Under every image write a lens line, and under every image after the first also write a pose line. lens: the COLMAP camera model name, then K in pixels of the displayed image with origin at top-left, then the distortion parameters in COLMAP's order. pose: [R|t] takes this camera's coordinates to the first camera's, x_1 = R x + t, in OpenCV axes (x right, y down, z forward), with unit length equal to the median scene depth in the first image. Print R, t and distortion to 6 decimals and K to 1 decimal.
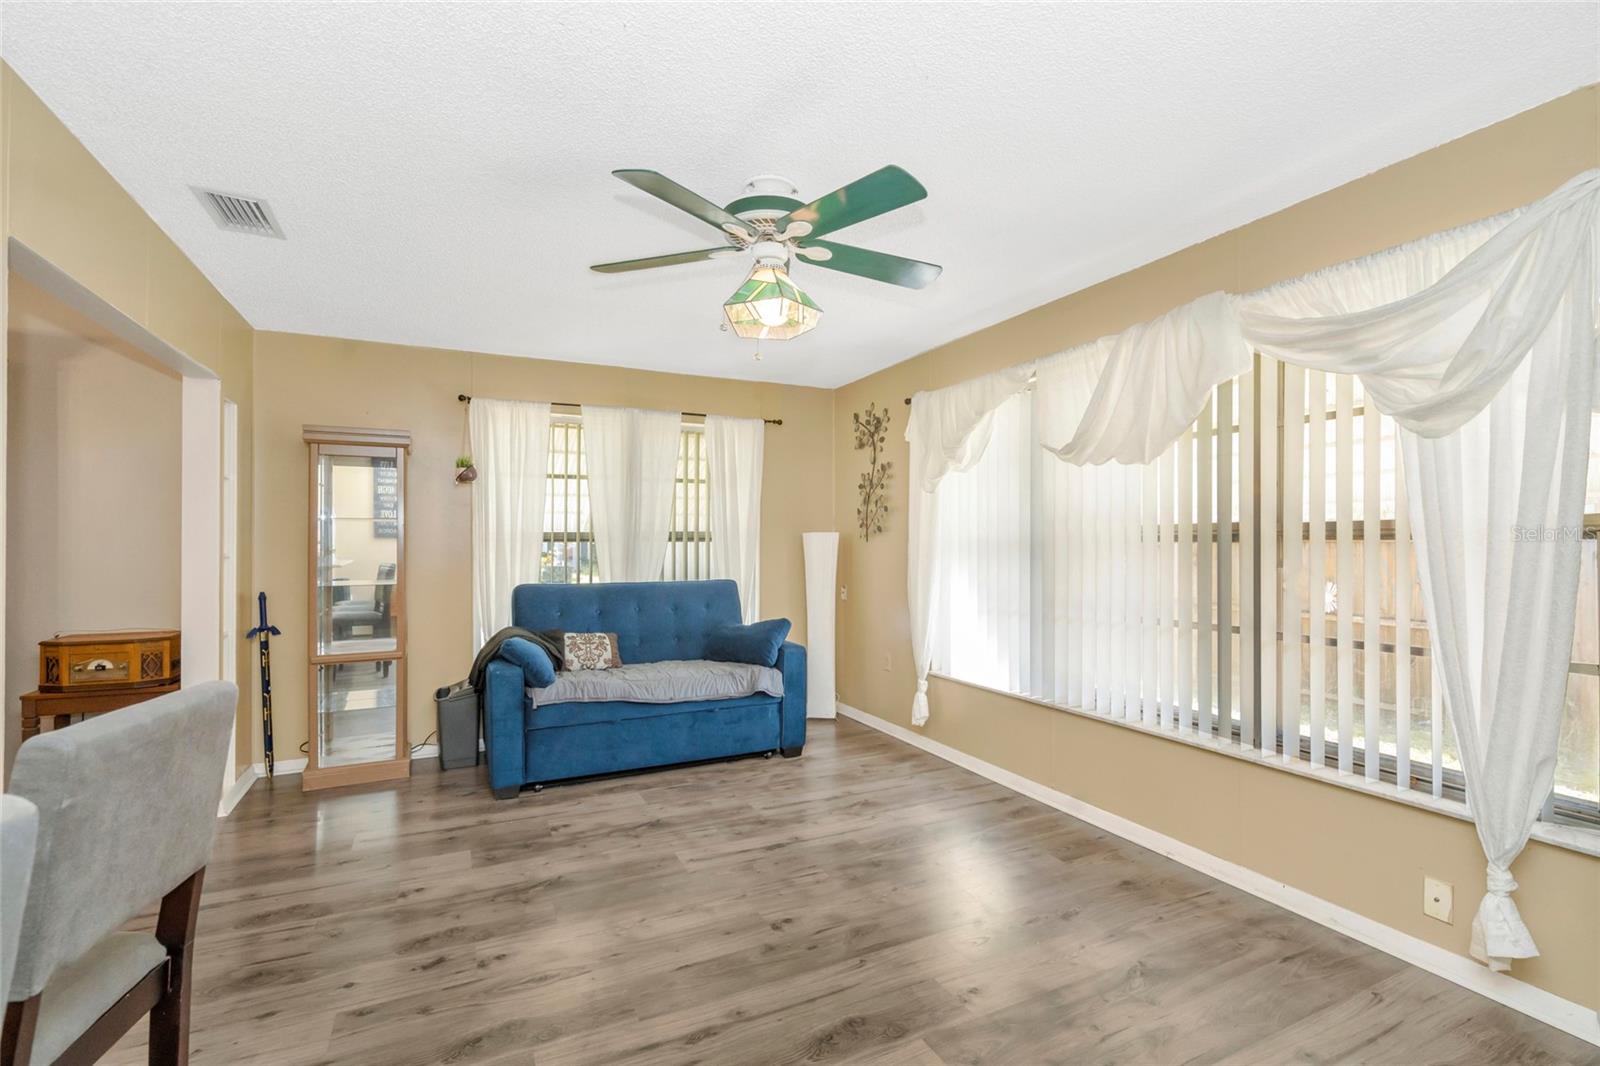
lens RADIAL K [[731.2, 0, 823.1], [0, 731.2, 536.9], [0, 0, 1]] dist [-0.002080, -0.000167]
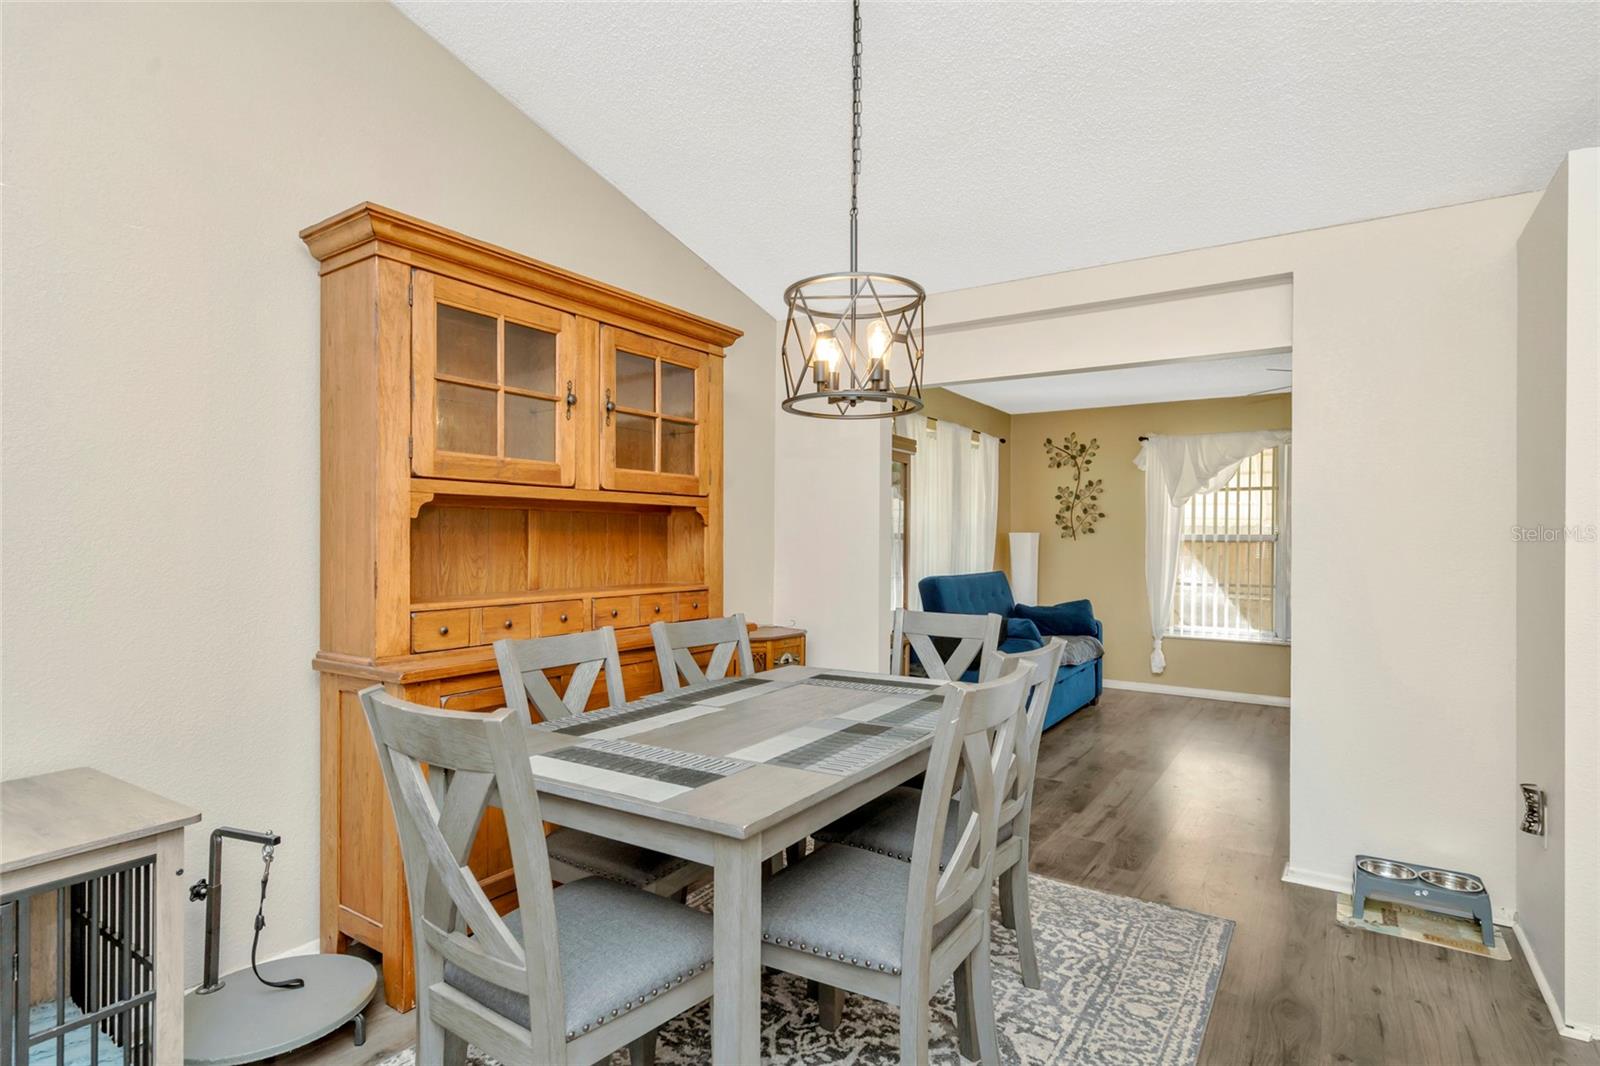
lens RADIAL K [[800.9, 0, 804.0], [0, 800.9, 536.5], [0, 0, 1]] dist [0.002040, 0.001520]
pose [[0.869915, 0.009027, 0.493119, -1.304882], [-0.012979, 0.999905, 0.004592, -0.000573], [-0.493031, -0.010395, 0.869950, 0.006899]]
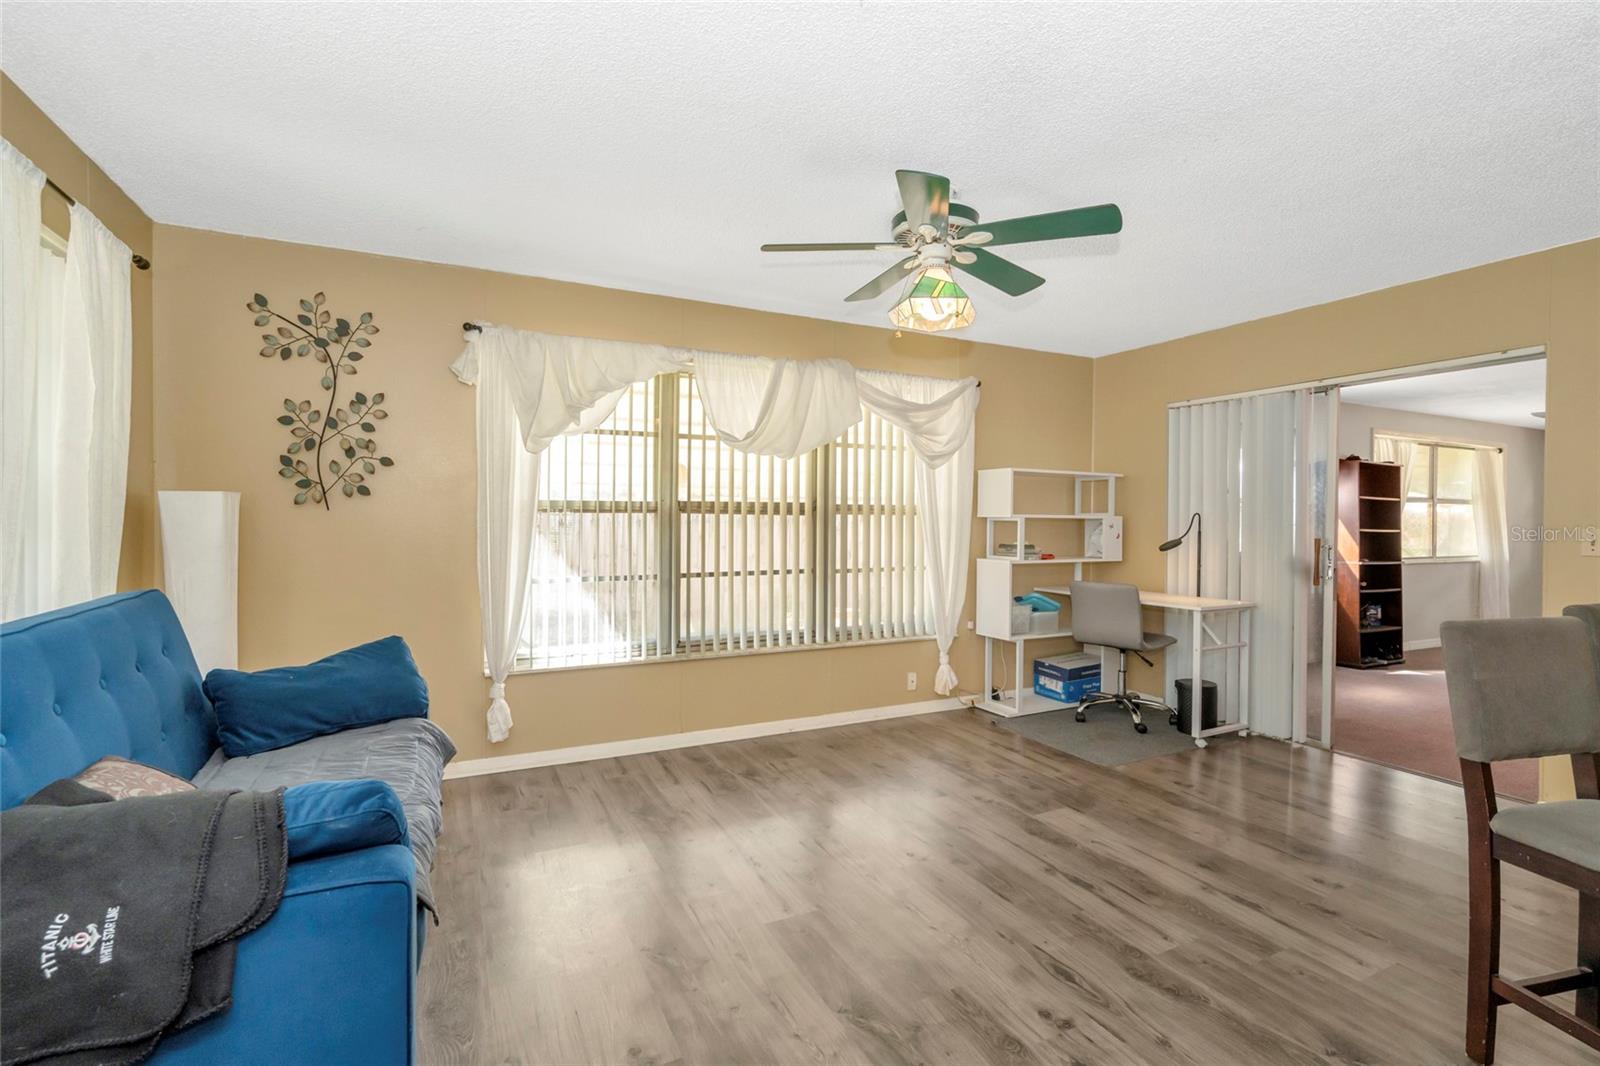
lens RADIAL K [[728.3, 0, 803.1], [0, 728.3, 518.5], [0, 0, 1]] dist [-0.002584, 0.000548]
pose [[0.004105, -0.006460, 0.999971, -0.713123], [-0.017350, 0.999828, 0.006530, 0.003518], [-0.999841, -0.017376, 0.003992, 0.719336]]
